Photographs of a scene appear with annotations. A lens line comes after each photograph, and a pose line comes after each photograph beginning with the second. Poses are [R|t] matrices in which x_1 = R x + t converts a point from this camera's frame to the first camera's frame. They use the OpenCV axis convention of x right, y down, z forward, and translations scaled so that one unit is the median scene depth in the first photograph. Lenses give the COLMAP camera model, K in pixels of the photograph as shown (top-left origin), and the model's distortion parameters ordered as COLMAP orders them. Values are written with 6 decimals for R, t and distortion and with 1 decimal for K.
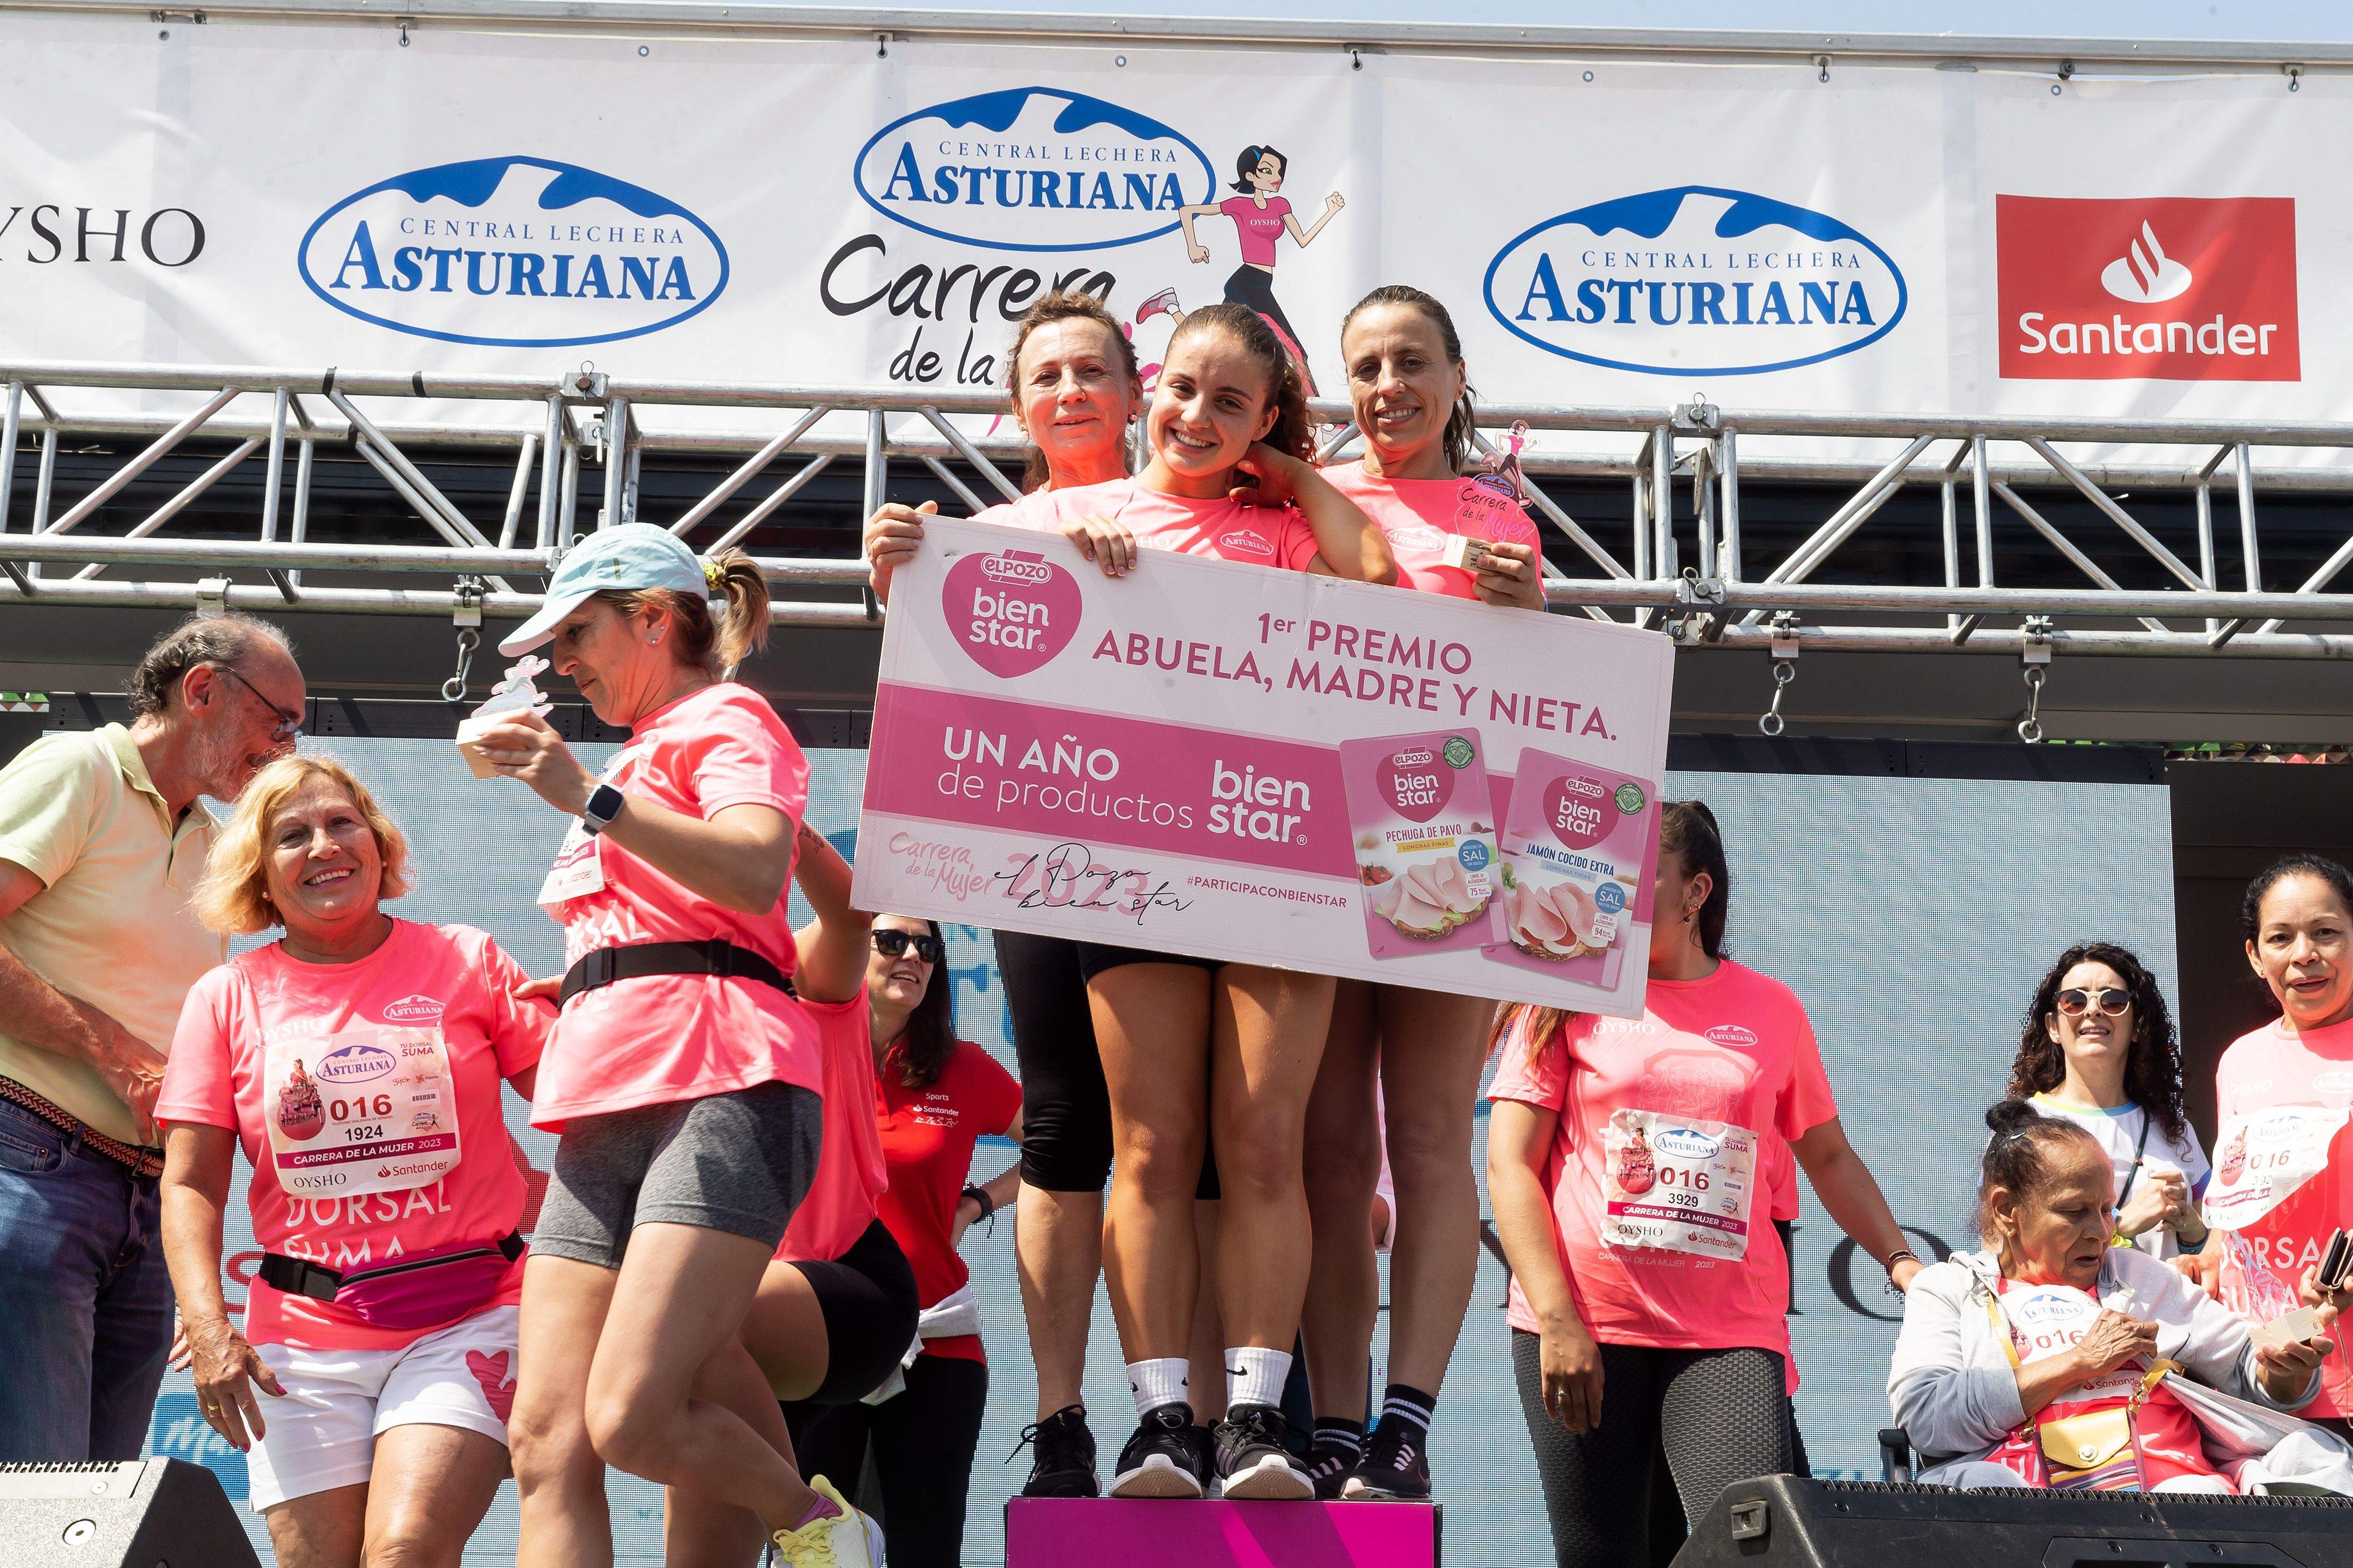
lens RADIAL K [[3340.0, 0, 1175.6], [0, 3340.0, 788.9], [0, 0, 1]] dist [-0.016762, 0.044852]
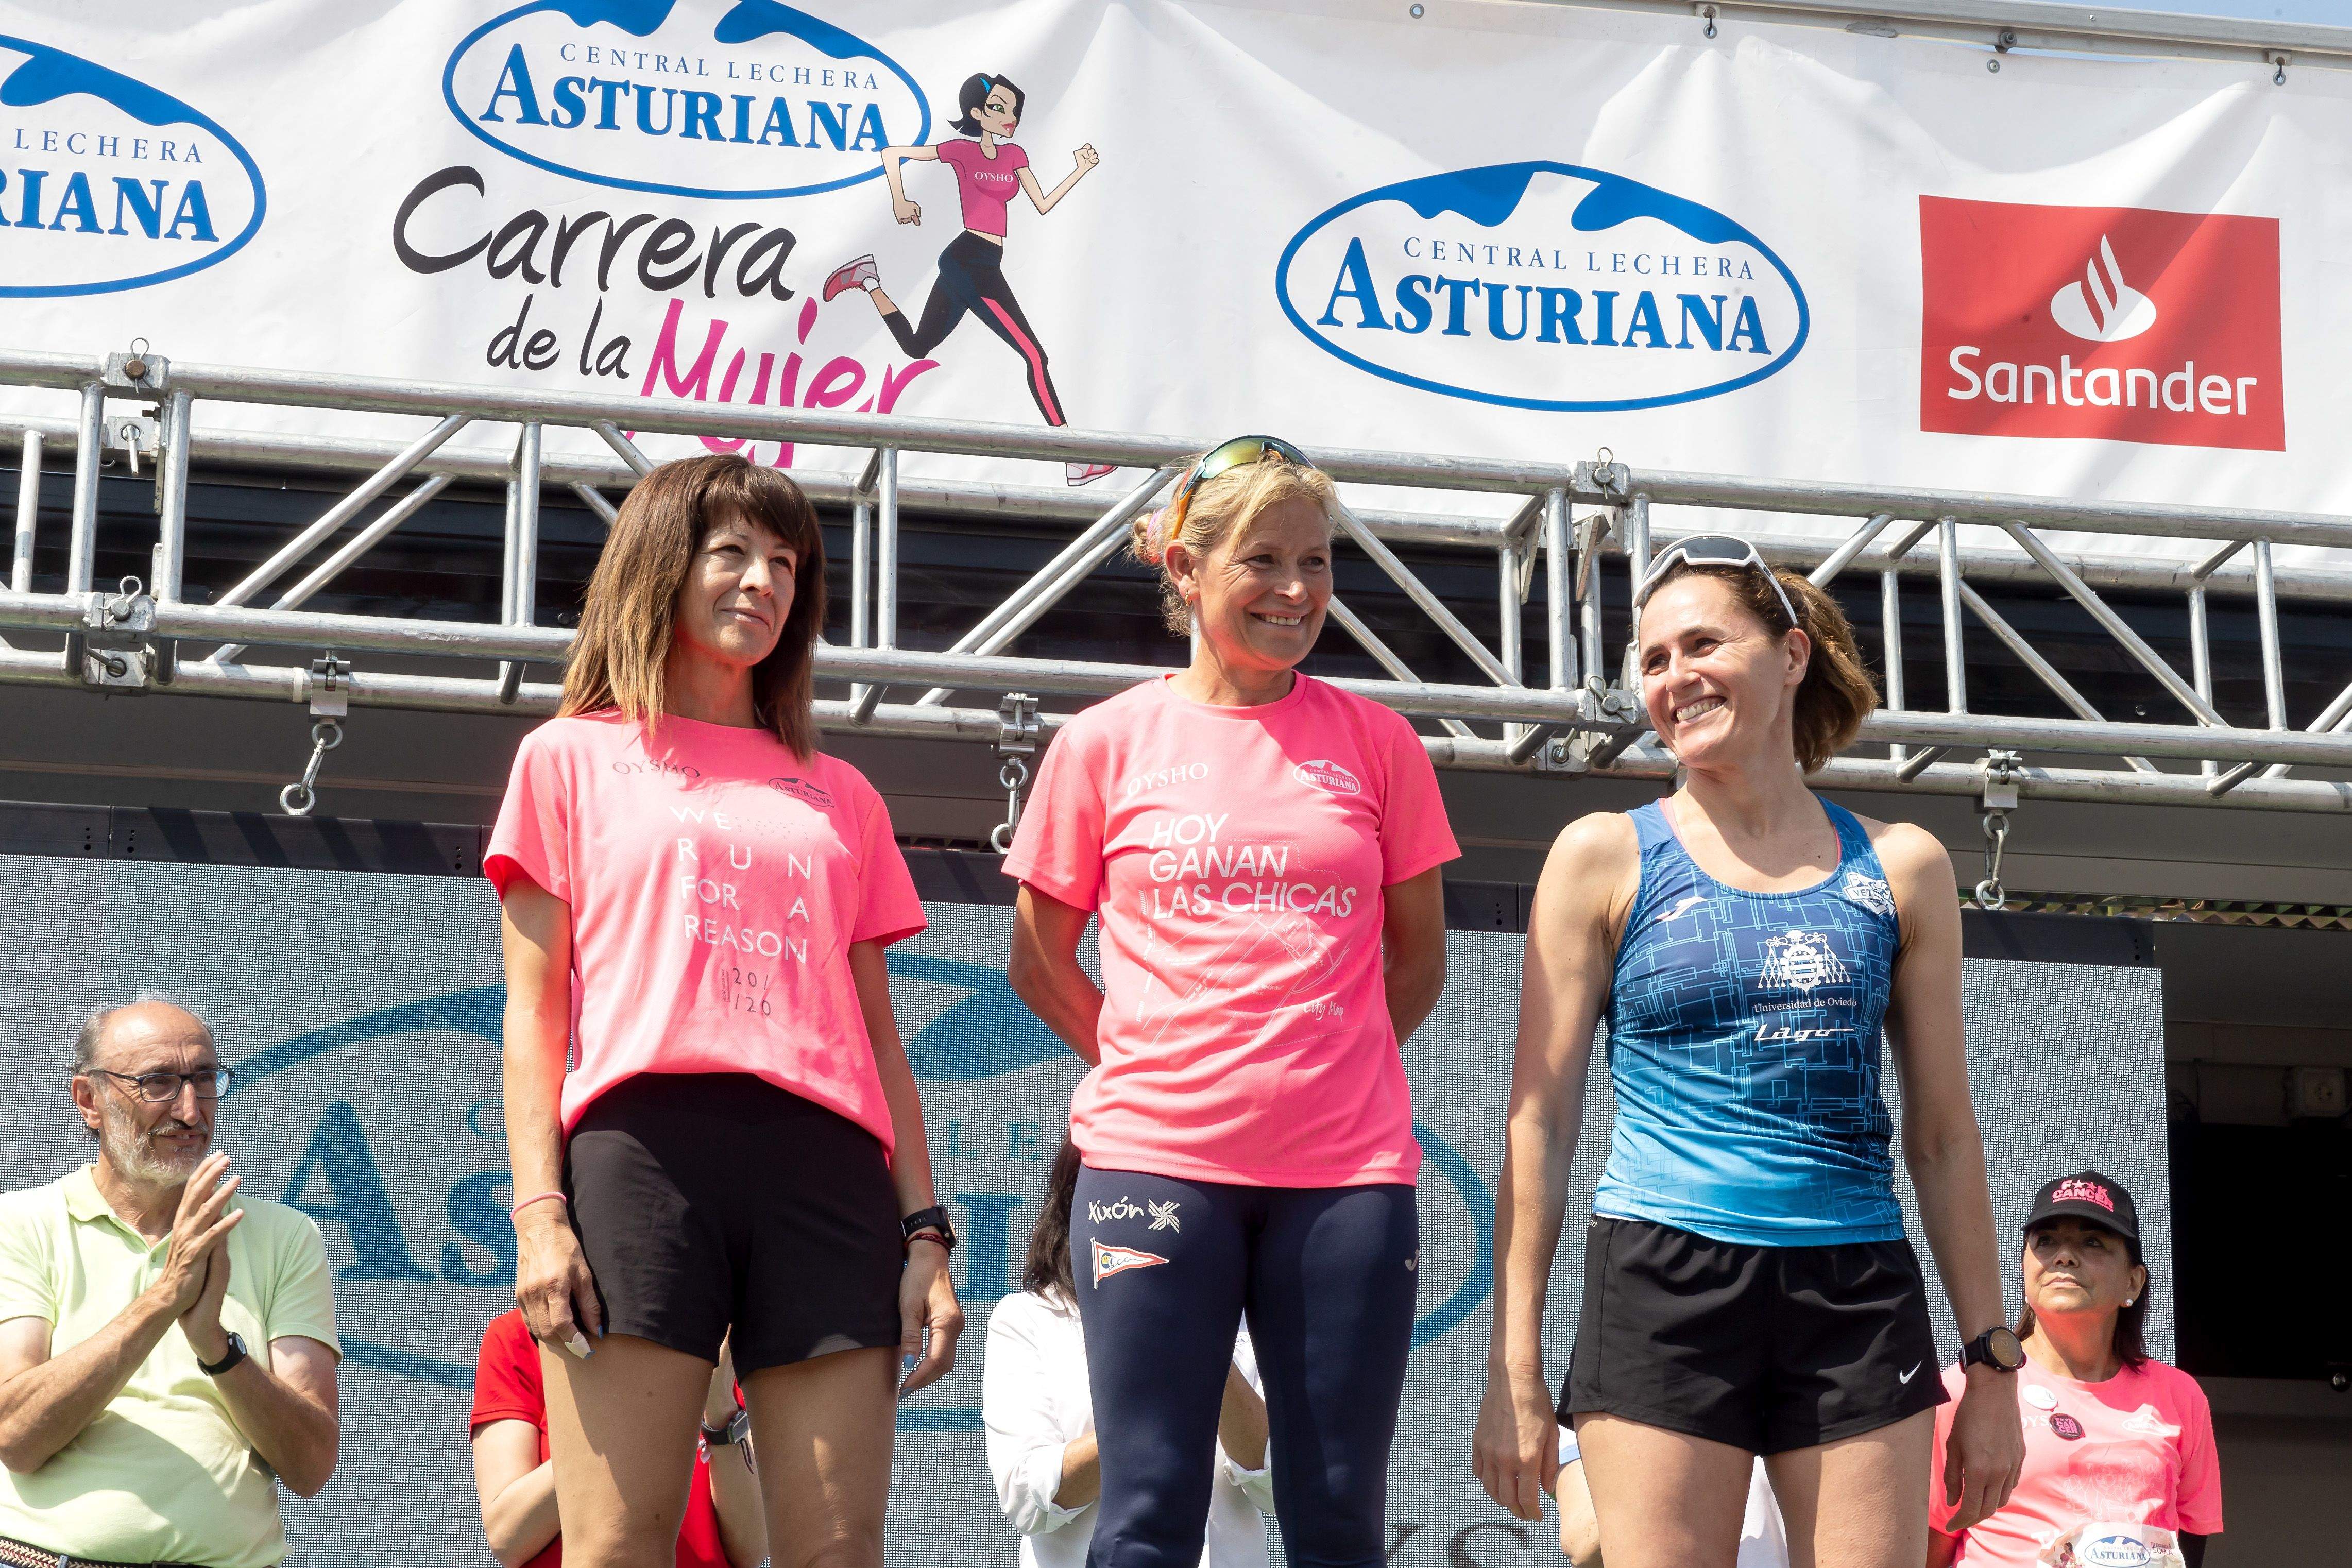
lens RADIAL K [[4737.0, 0, 1179.8], [0, 4737.0, 728.7], [0, 0, 1]] dist [0.014399, -0.032880]
pose [[0.982099, 0.033361, 0.185387, -0.126831], [-0.029428, 0.999280, -0.023929, -0.022003], [-0.186052, 0.018045, 0.982374, -0.053501]]
